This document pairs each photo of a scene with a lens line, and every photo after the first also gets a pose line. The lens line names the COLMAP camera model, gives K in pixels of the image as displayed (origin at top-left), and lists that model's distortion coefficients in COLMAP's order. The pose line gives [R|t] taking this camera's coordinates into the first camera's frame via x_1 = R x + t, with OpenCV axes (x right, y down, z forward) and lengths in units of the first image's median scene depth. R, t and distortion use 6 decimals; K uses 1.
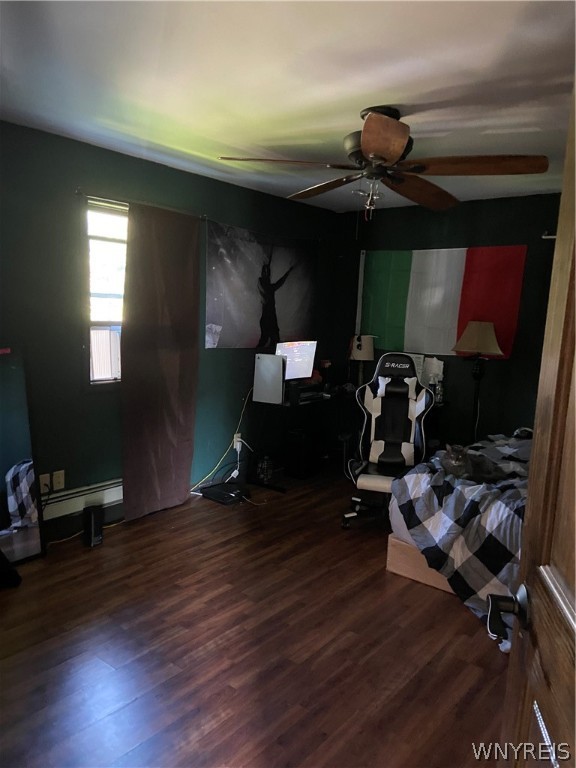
lens RADIAL K [[578.7, 0, 287.4], [0, 578.7, 385.8], [0, 0, 1]] dist [0.054417, -0.079452]
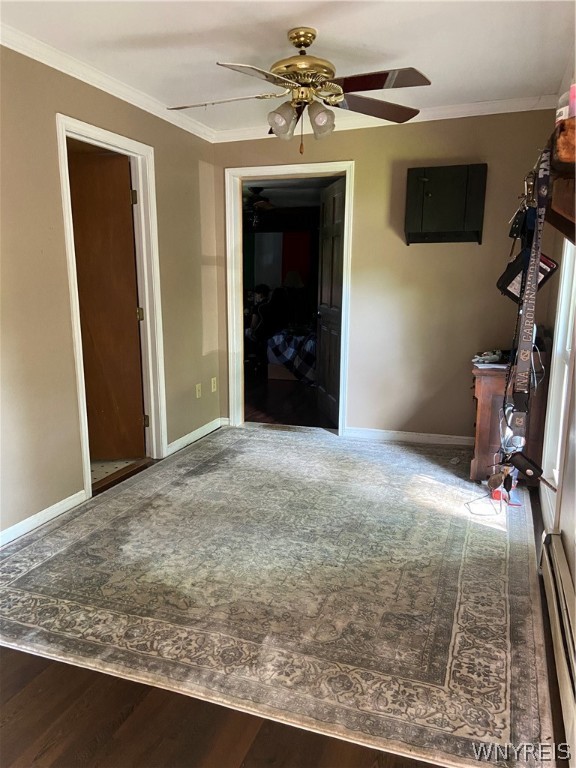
lens RADIAL K [[578.7, 0, 288.3], [0, 578.7, 384.7], [0, 0, 1]] dist [0.054417, -0.079452]
pose [[0.941987, -0.107356, 0.318017, -0.564843], [0.083606, 0.992654, 0.087455, 0.157134], [-0.325070, -0.055793, 0.944043, -1.405095]]
